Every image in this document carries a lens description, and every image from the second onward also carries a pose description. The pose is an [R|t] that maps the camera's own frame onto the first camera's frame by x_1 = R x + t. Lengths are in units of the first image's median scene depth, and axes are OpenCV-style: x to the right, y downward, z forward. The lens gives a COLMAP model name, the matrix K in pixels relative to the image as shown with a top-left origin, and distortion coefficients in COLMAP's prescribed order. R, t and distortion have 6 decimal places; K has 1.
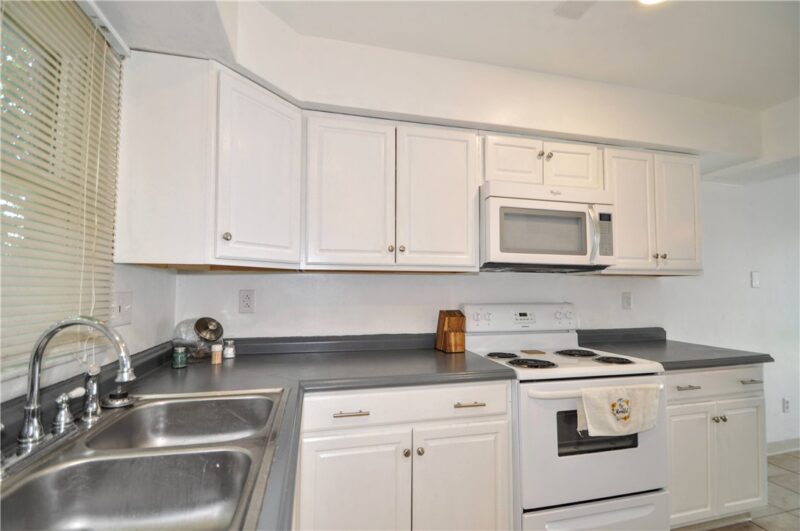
lens RADIAL K [[355.8, 0, 400.0], [0, 355.8, 265.5], [0, 0, 1]] dist [0.000426, 0.000002]
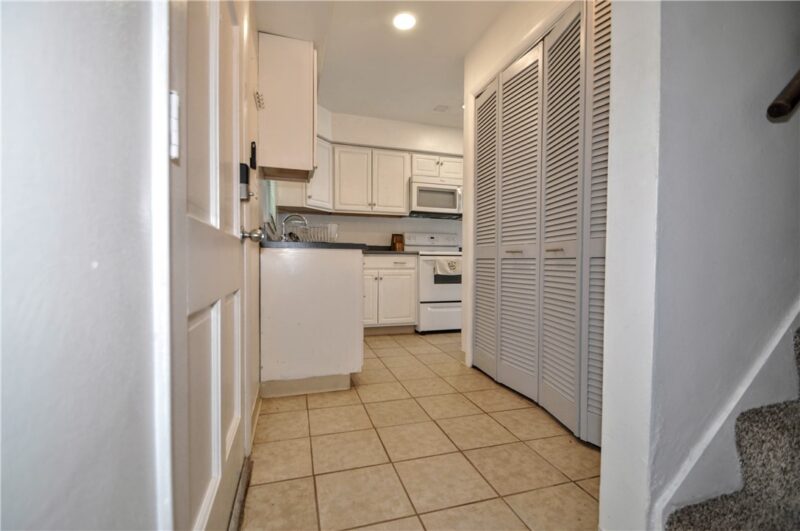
lens RADIAL K [[358.4, 0, 400.0], [0, 358.4, 265.5], [0, 0, 1]] dist [-0.000967, -0.000014]
pose [[0.998195, -0.000583, 0.060051, 0.028460], [-0.003294, 0.997916, 0.064444, 0.190765], [-0.059963, -0.064525, 0.996113, -1.308832]]
